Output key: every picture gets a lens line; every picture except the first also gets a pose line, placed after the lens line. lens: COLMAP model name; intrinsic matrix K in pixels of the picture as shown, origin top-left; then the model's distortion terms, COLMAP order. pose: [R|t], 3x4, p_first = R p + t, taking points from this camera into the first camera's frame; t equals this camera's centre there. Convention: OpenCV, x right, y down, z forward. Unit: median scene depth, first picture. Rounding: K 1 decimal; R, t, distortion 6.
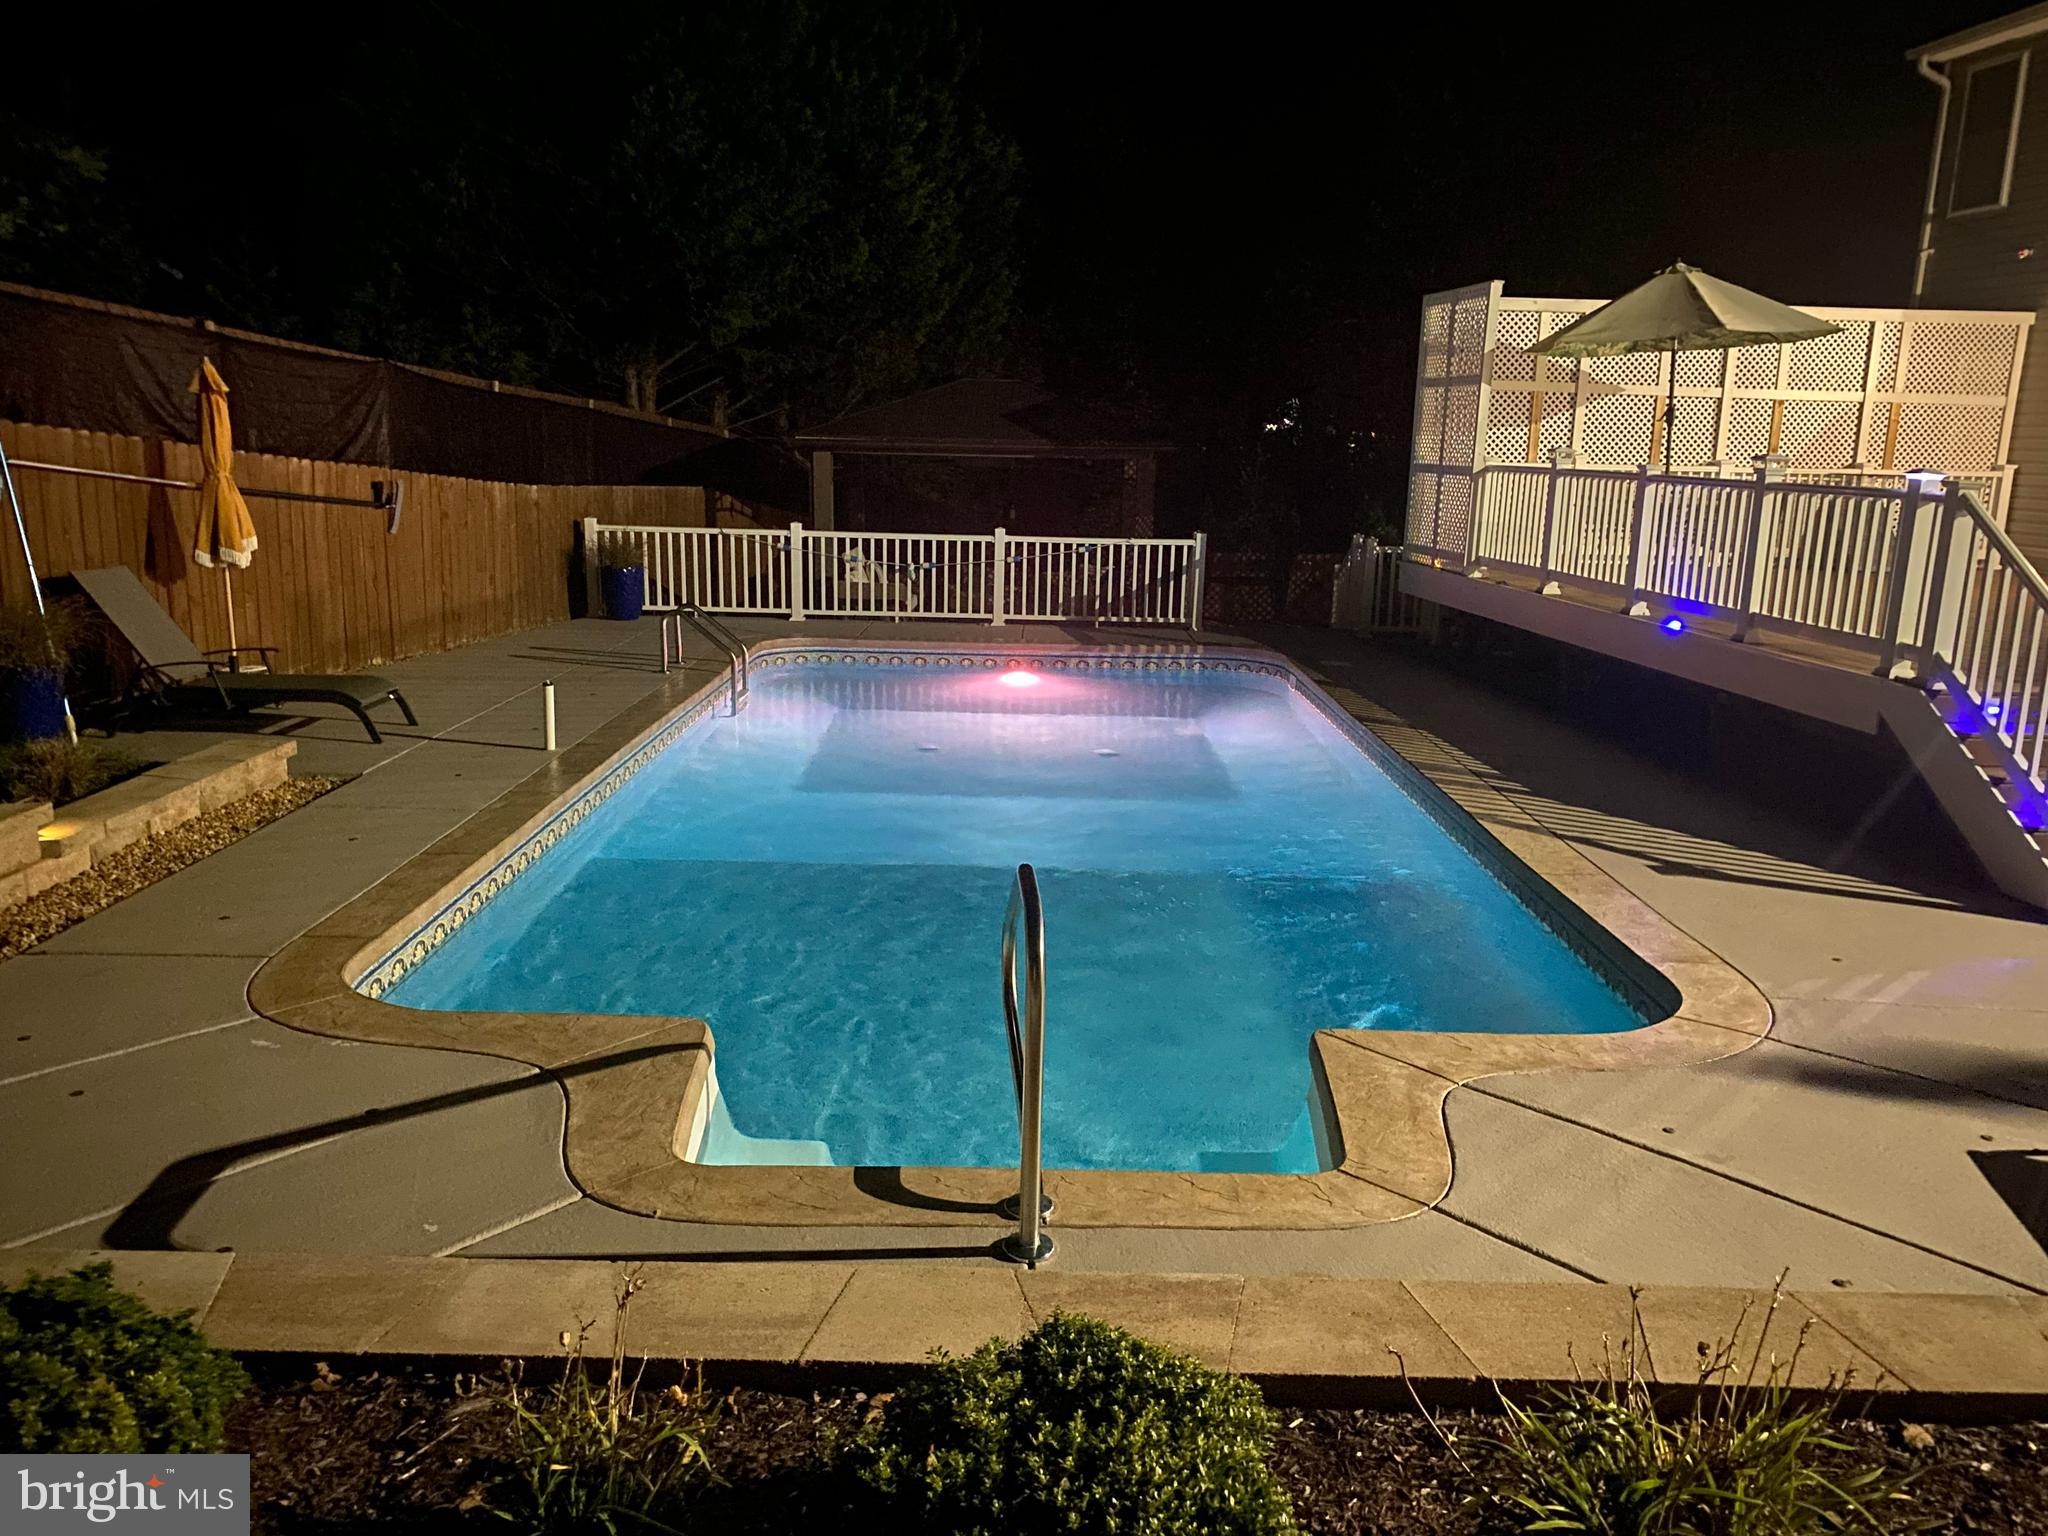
lens RADIAL K [[1546.0, 0, 1024.0], [0, 1546.0, 768.0], [0, 0, 1]] dist [0.036290, -0.050327]
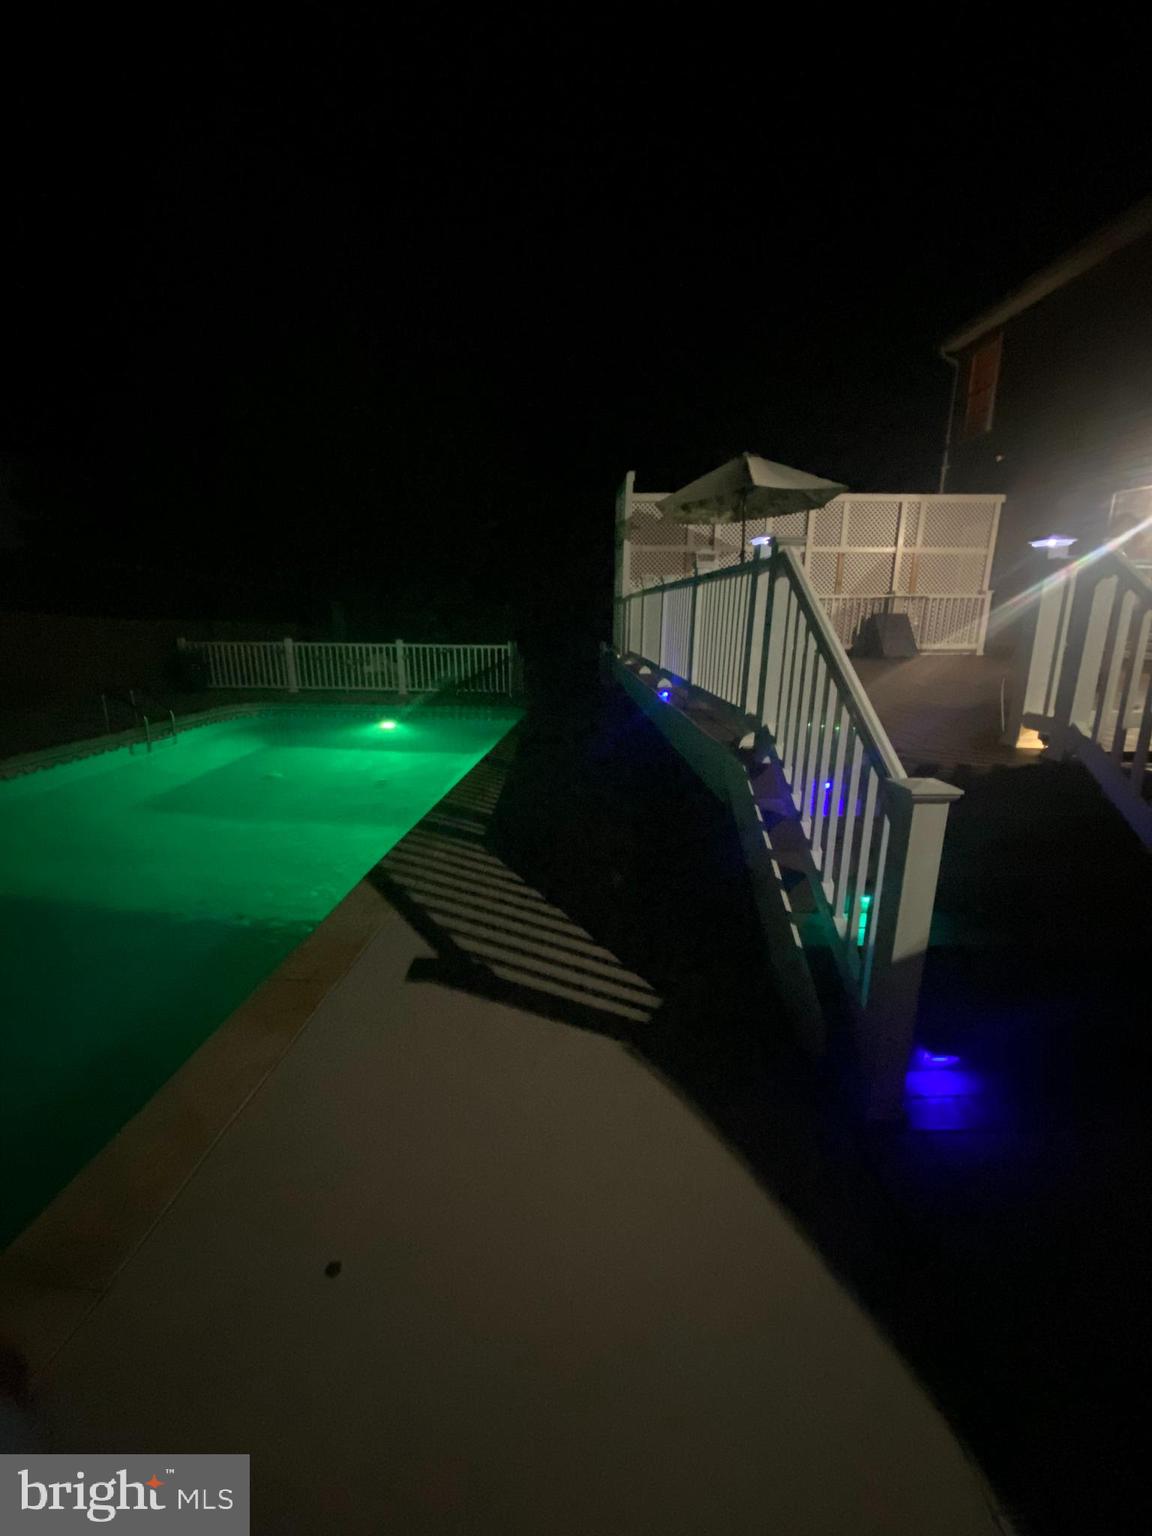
lens RADIAL K [[687.4, 0, 515.6], [0, 687.4, 770.0], [0, 0, 1]] dist [0.030218, -0.045339]
pose [[0.996686, 0.002378, -0.081304, 0.259854], [-0.000755, 0.999800, 0.019983, -0.030770], [0.081336, -0.019855, 0.996489, 0.315314]]
